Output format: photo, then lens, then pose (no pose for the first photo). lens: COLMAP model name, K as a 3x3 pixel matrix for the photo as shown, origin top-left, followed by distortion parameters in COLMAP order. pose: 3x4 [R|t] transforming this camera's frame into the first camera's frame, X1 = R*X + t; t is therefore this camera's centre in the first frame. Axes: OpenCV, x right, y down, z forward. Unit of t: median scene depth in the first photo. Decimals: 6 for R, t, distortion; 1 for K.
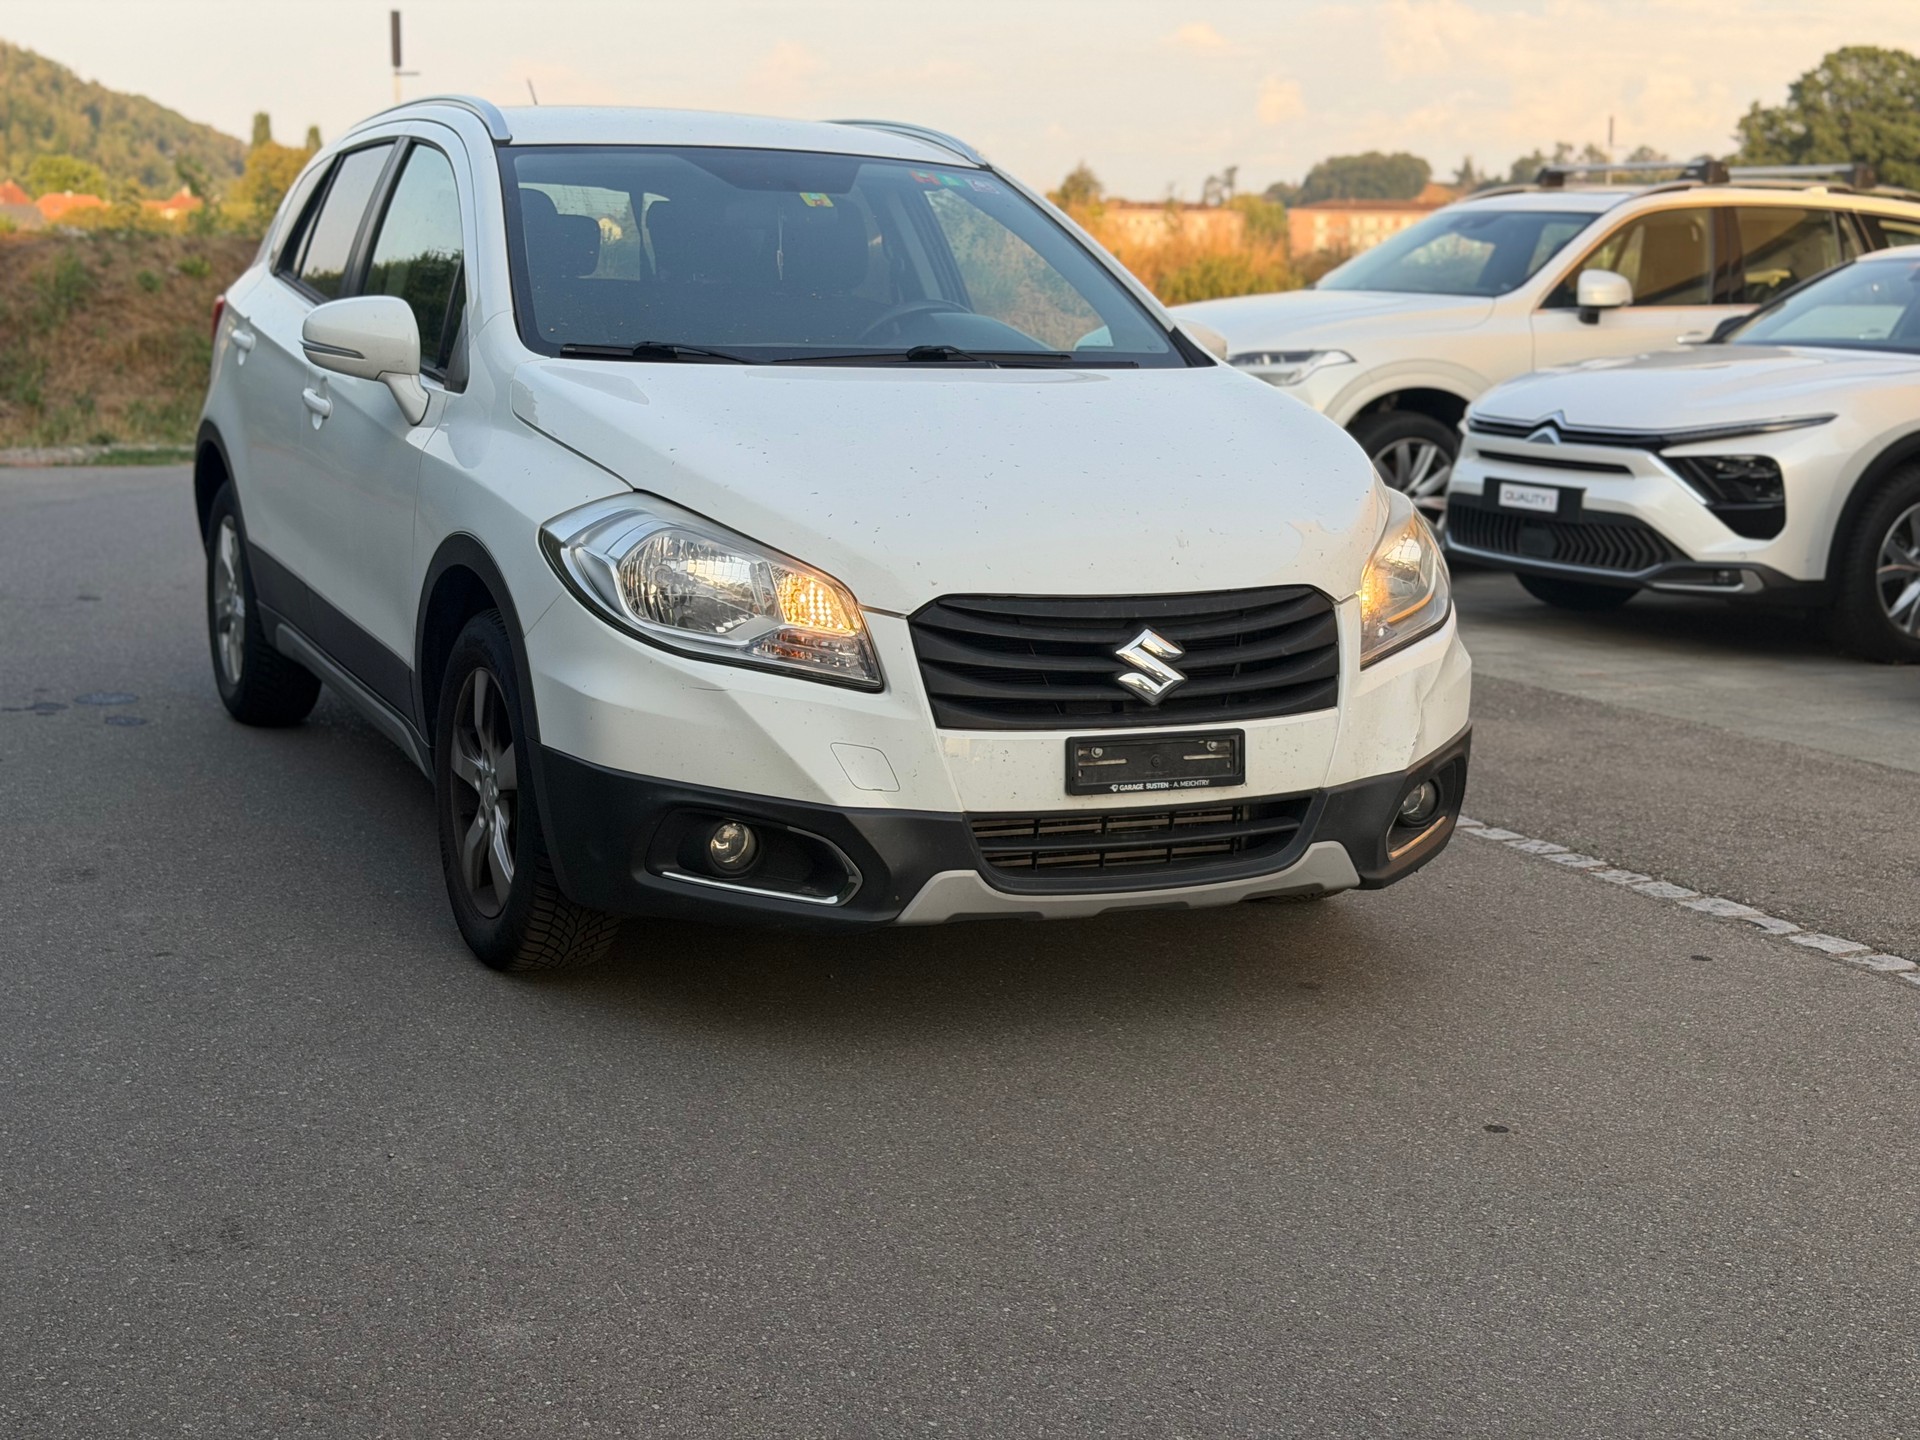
lens RADIAL K [[2734.6, 0, 946.5], [0, 2734.6, 664.1], [0, 0, 1]] dist [0.135764, 0.000000]
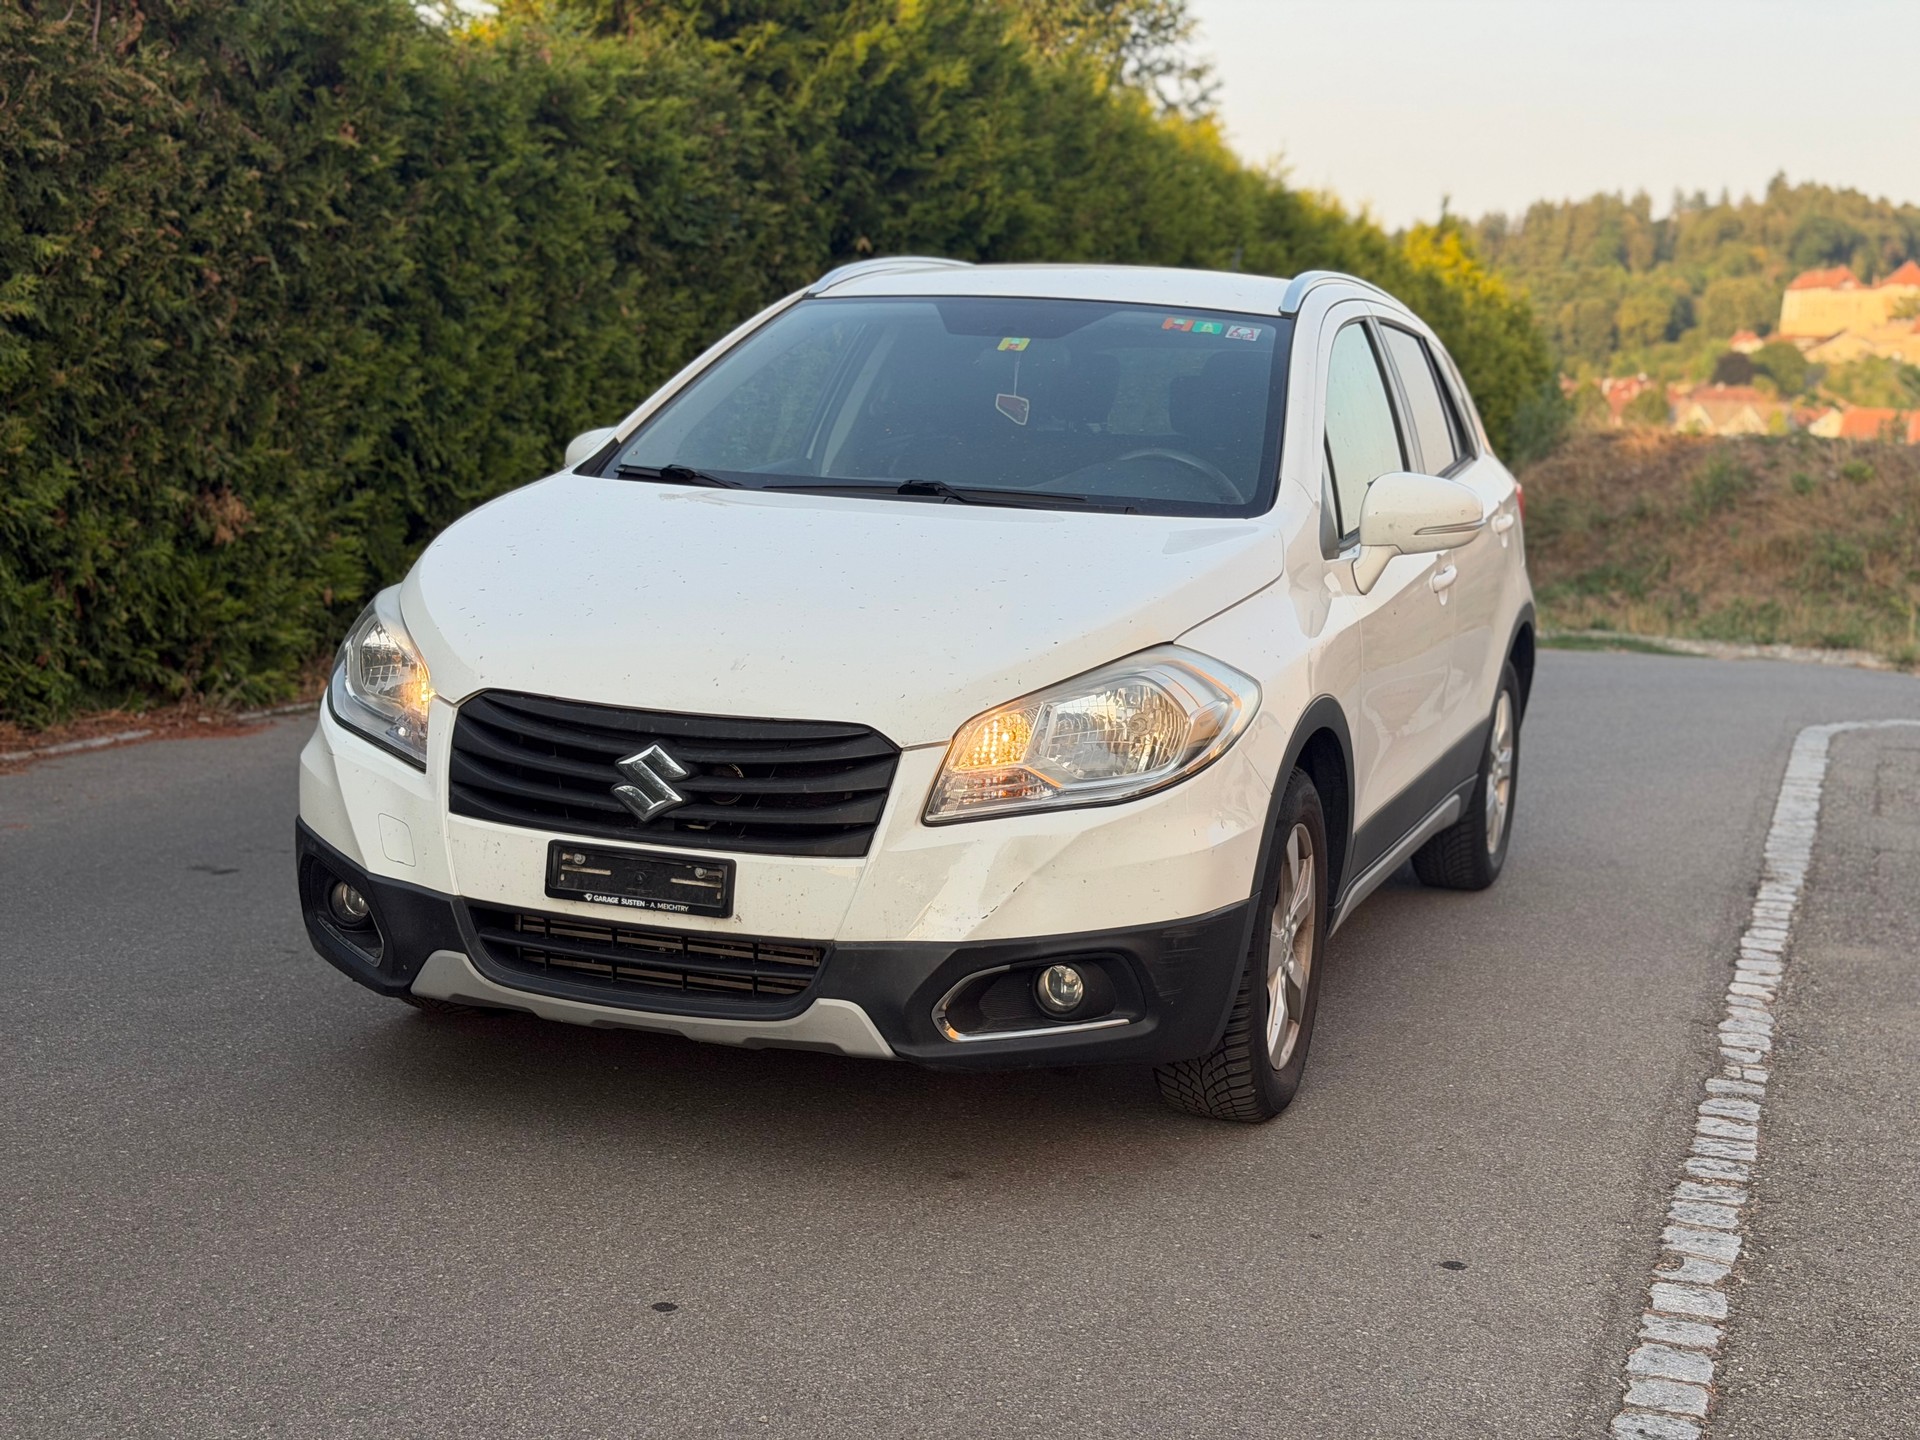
lens RADIAL K [[2734.6, 0, 949.7], [0, 2734.6, 640.1], [0, 0, 1]] dist [0.135764, 0.000000]
pose [[0.706651, 0.072568, -0.703831, 0.842876], [-0.135271, 0.990235, -0.033716, -0.031231], [0.694511, 0.119033, 0.709567, 0.364200]]
